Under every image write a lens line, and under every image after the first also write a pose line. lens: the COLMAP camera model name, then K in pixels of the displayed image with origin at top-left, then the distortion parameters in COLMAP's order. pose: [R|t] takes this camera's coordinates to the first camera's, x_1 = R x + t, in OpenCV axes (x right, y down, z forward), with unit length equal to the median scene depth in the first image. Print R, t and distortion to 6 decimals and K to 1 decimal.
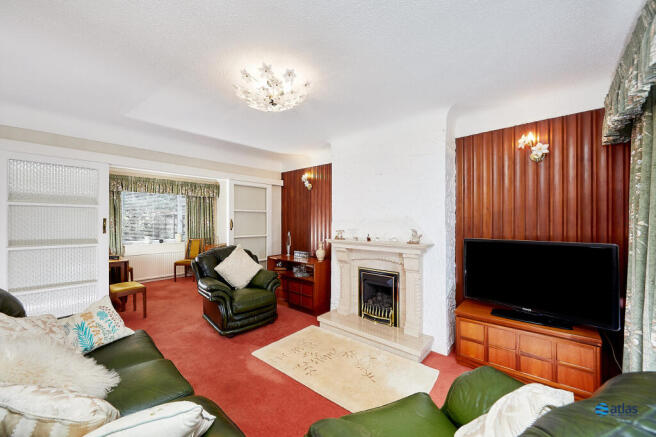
lens RADIAL K [[248.5, 0, 328.0], [0, 248.5, 218.5], [0, 0, 1]] dist [-0.001072, -0.000054]
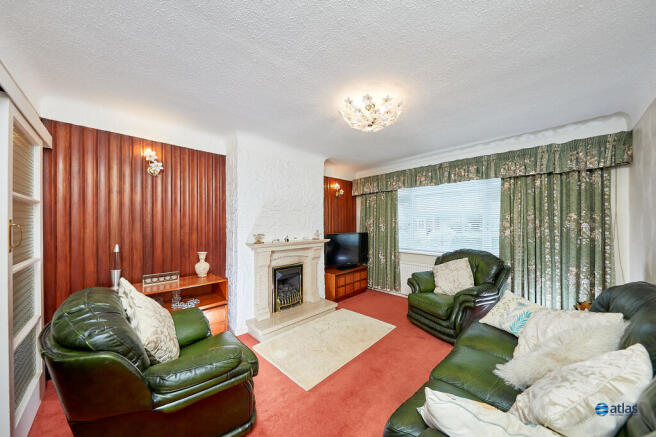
lens RADIAL K [[218.4, 0, 329.4], [0, 218.4, 225.7], [0, 0, 1]] dist [0.000428, 0.000008]
pose [[0.078271, 0.001128, 0.996932, -0.354185], [-0.005404, 0.999985, -0.000708, 0.006932], [-0.996918, -0.005332, 0.078276, 0.305964]]
